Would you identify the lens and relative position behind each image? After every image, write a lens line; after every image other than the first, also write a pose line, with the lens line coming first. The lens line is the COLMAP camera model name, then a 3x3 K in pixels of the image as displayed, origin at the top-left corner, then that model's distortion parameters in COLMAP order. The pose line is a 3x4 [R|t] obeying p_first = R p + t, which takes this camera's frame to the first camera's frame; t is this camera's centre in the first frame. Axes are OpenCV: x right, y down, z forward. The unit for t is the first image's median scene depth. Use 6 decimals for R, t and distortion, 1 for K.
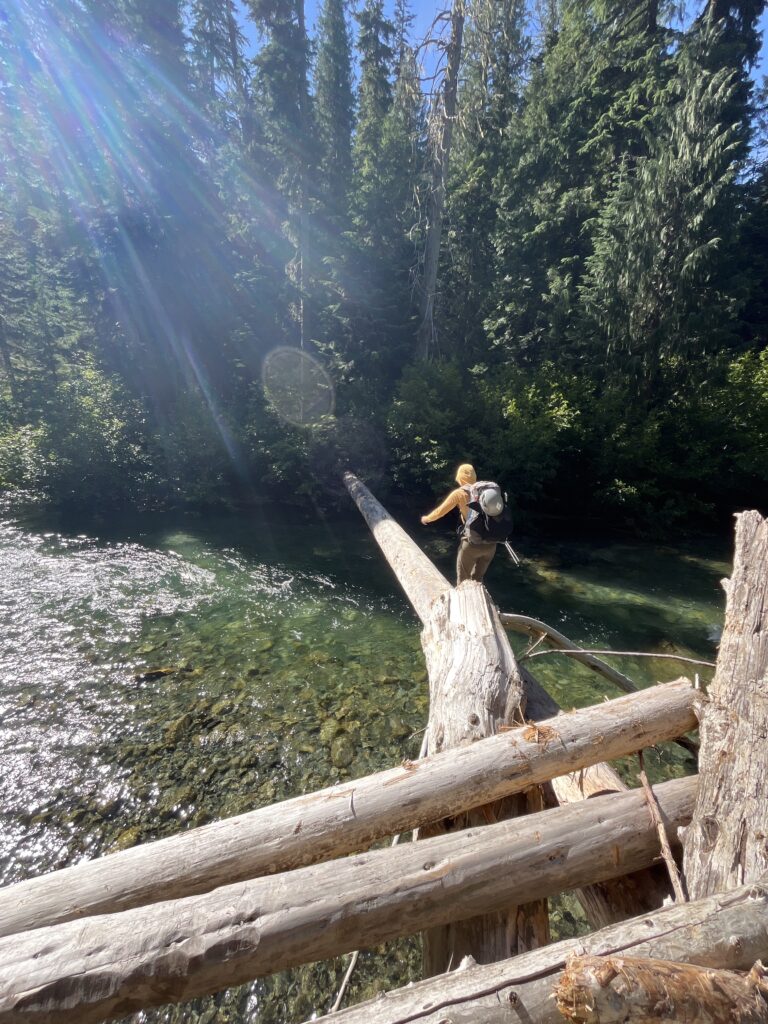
lens RADIAL K [[416.1, 0, 380.3], [0, 416.1, 511.1], [0, 0, 1]] dist [-0.002262, -0.000599]
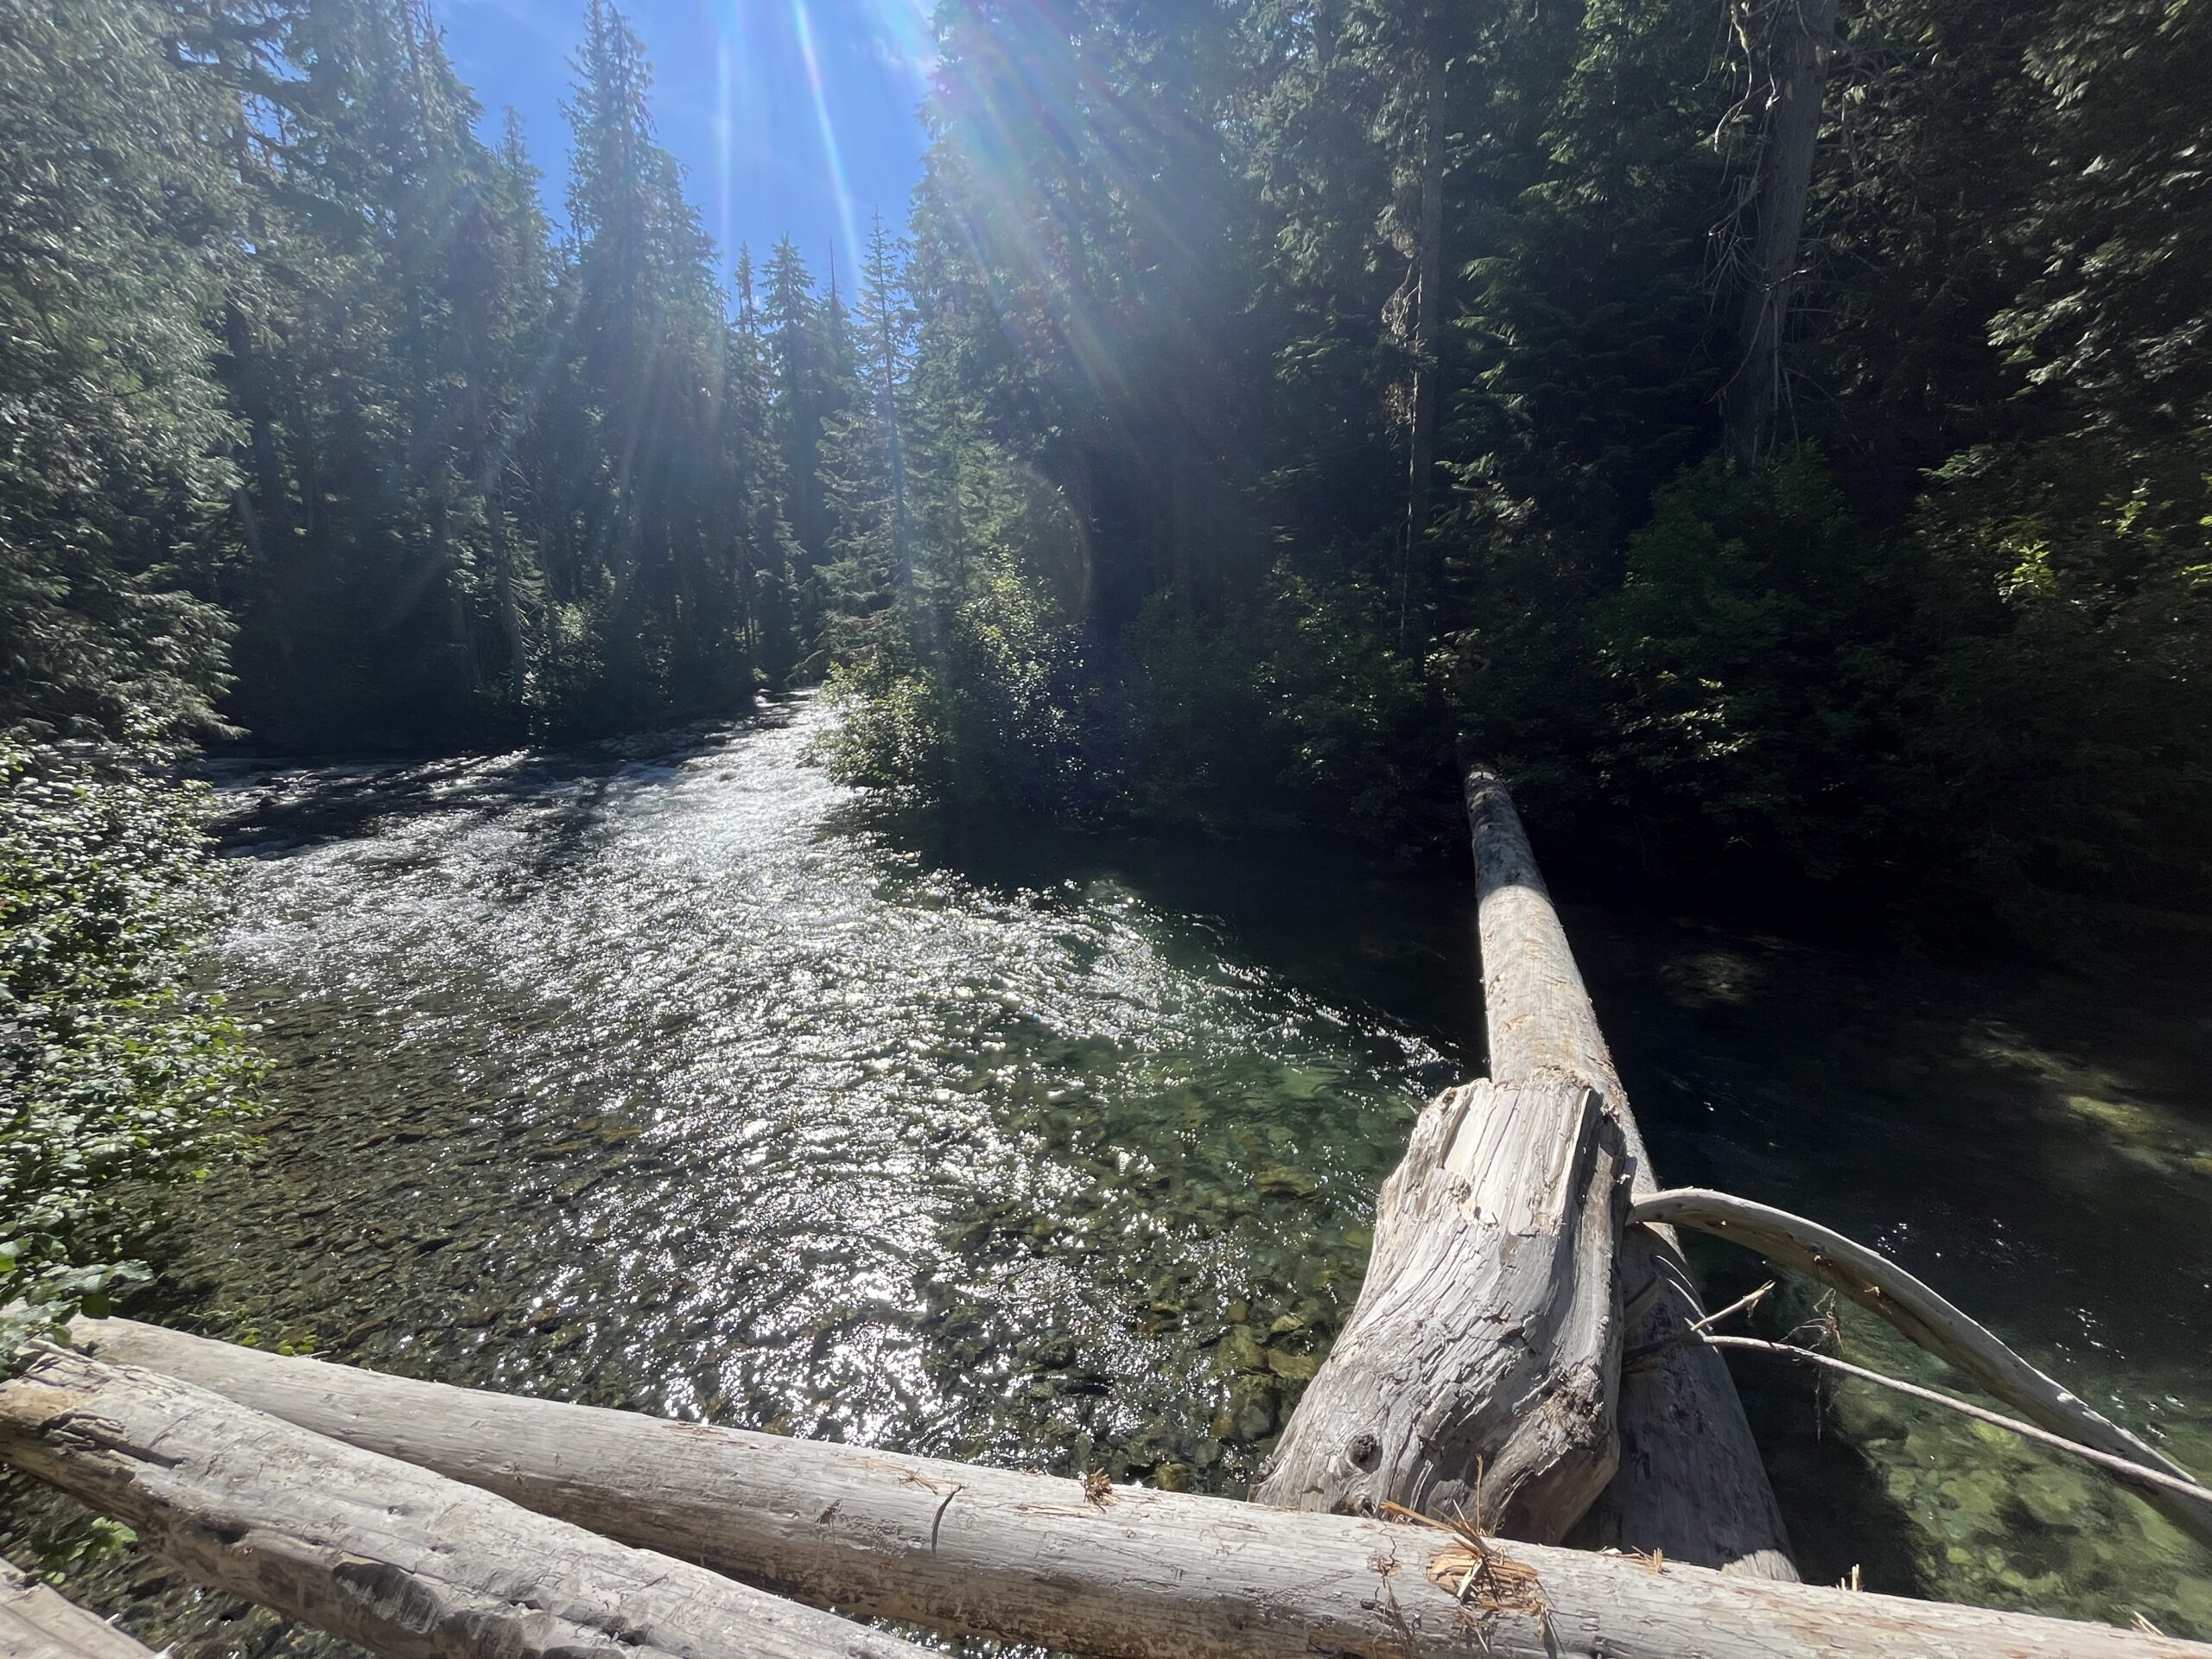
lens RADIAL K [[898.9, 0, 1104.2], [0, 898.9, 832.9], [0, 0, 1]] dist [-0.002262, -0.000599]
pose [[0.844046, 0.055334, -0.533408, 0.092753], [-0.065030, 0.997883, 0.000615, -0.001676], [0.532313, 0.034169, 0.845858, 0.049666]]
